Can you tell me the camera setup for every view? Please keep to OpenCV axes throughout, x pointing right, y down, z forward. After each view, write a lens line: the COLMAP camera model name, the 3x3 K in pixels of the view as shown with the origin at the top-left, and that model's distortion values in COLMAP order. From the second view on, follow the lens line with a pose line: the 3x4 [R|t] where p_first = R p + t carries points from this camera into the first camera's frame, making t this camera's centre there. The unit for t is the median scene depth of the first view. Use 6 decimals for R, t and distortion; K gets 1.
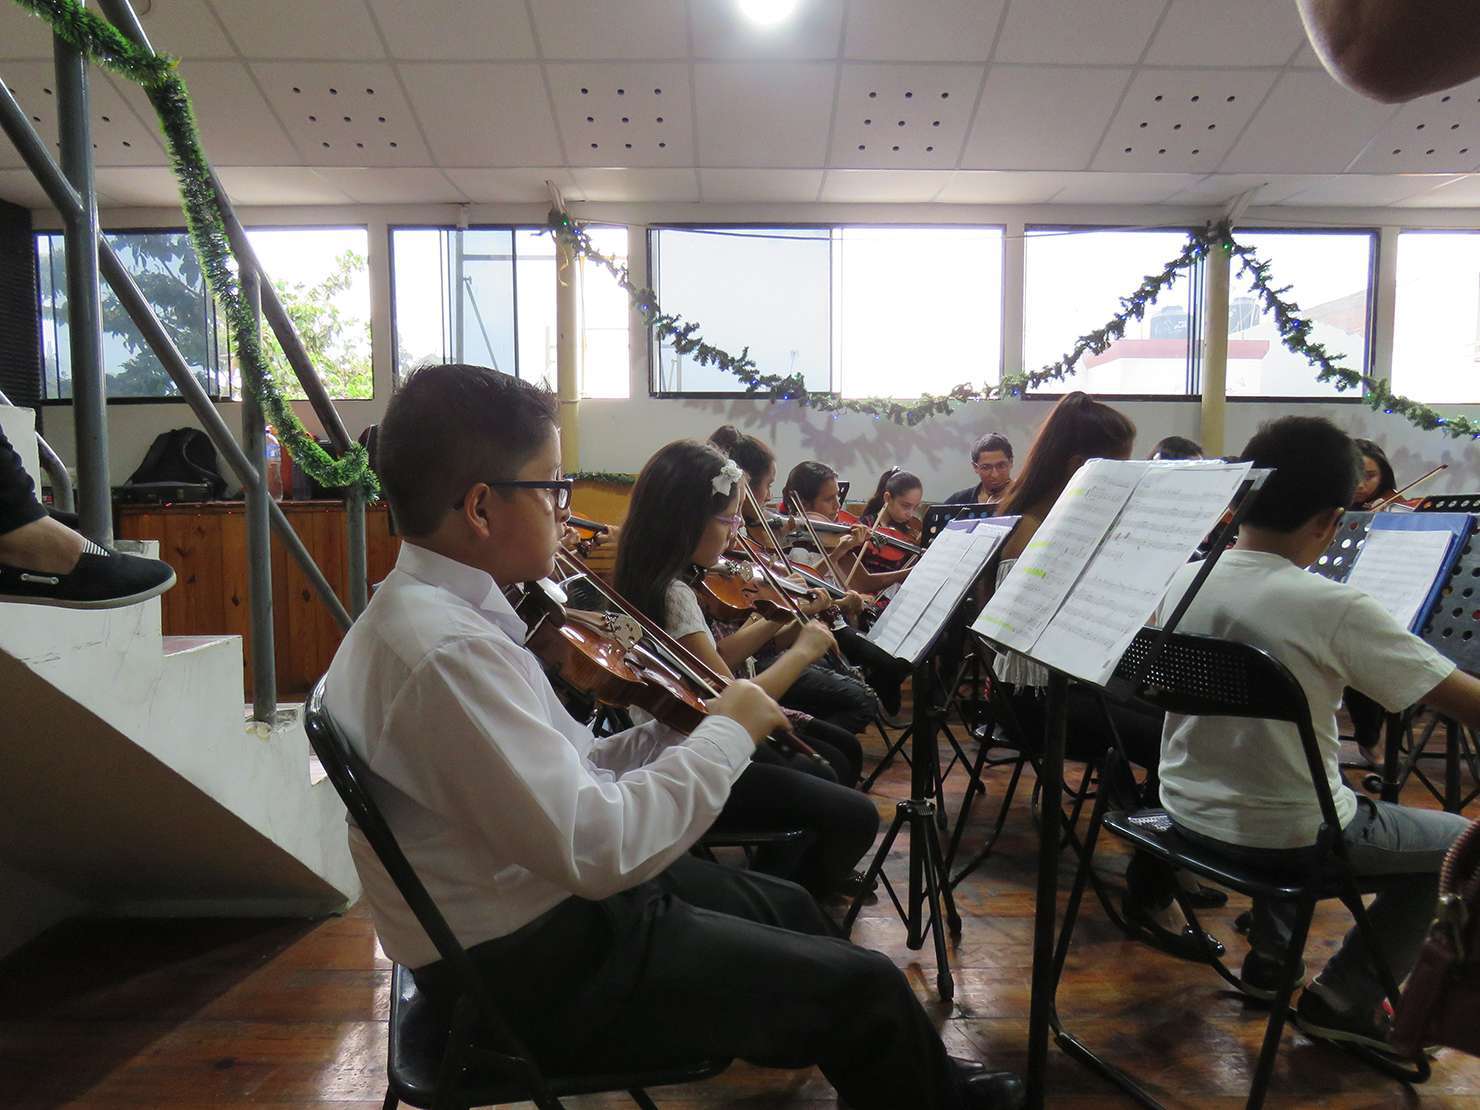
lens RADIAL K [[943.1, 0, 725.3], [0, 943.1, 555.7], [0, 0, 1]] dist [-0.018617, 0.012000]
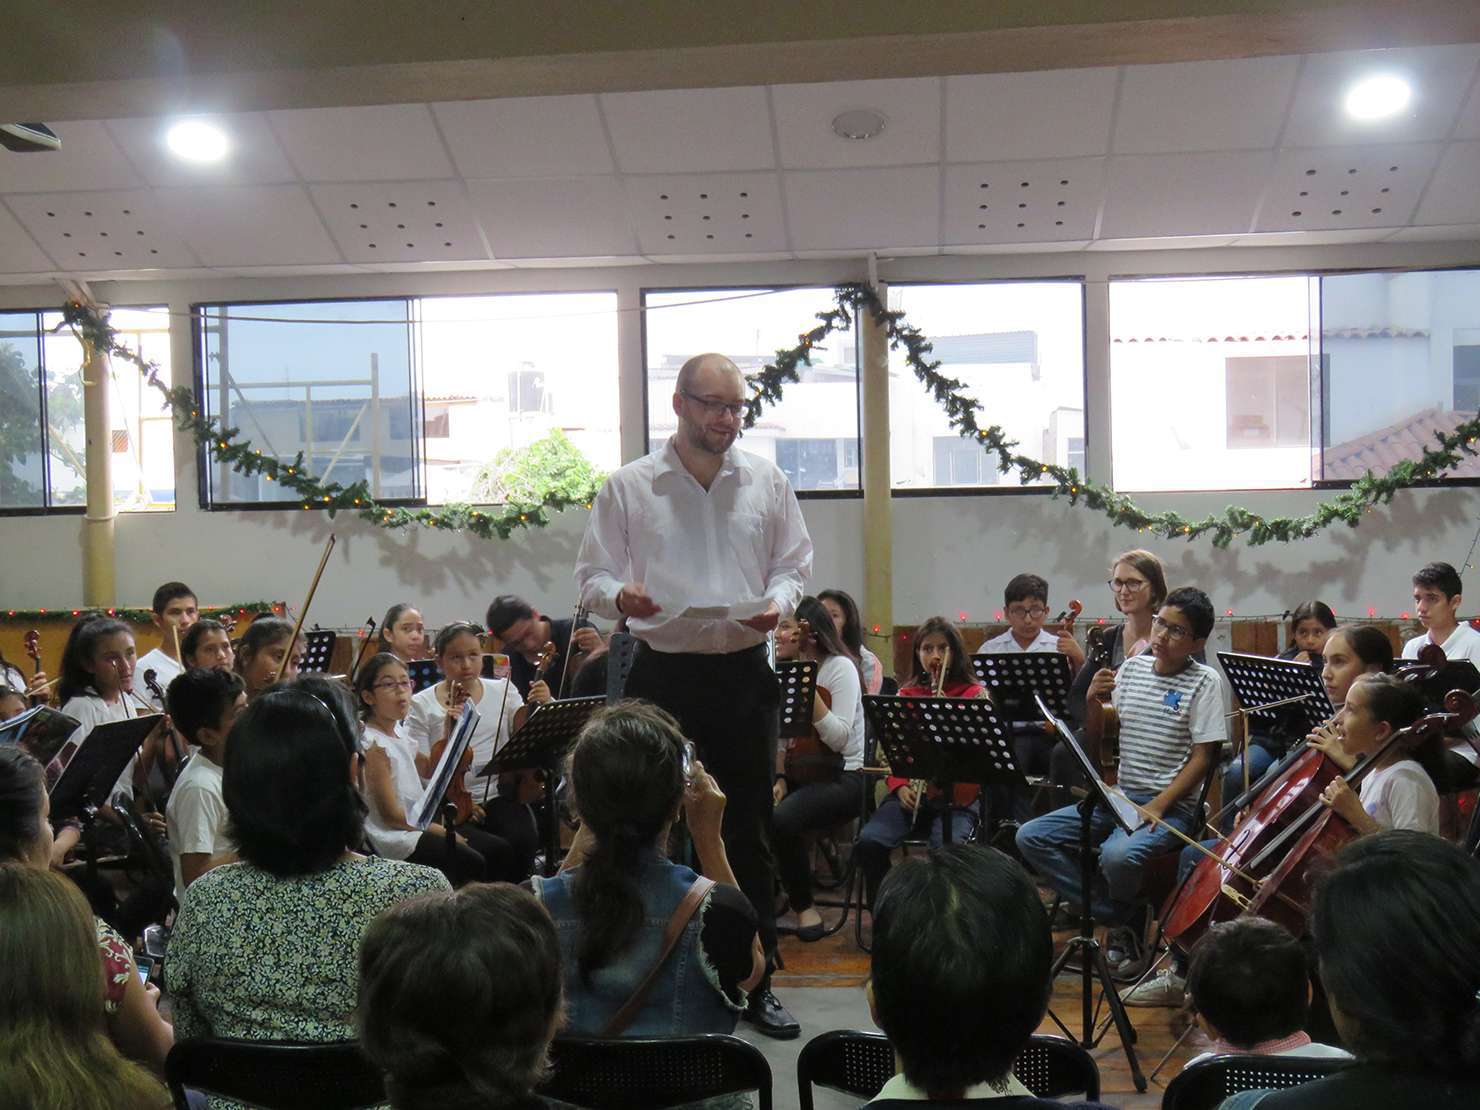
lens RADIAL K [[2055.2, 0, 744.7], [0, 2055.2, 559.2], [0, 0, 1]] dist [-0.021844, 0.000000]
pose [[0.996187, -0.023081, -0.084138, 0.562122], [0.020073, 0.999135, -0.036431, -0.051604], [0.084906, 0.034603, 0.995788, -0.769667]]
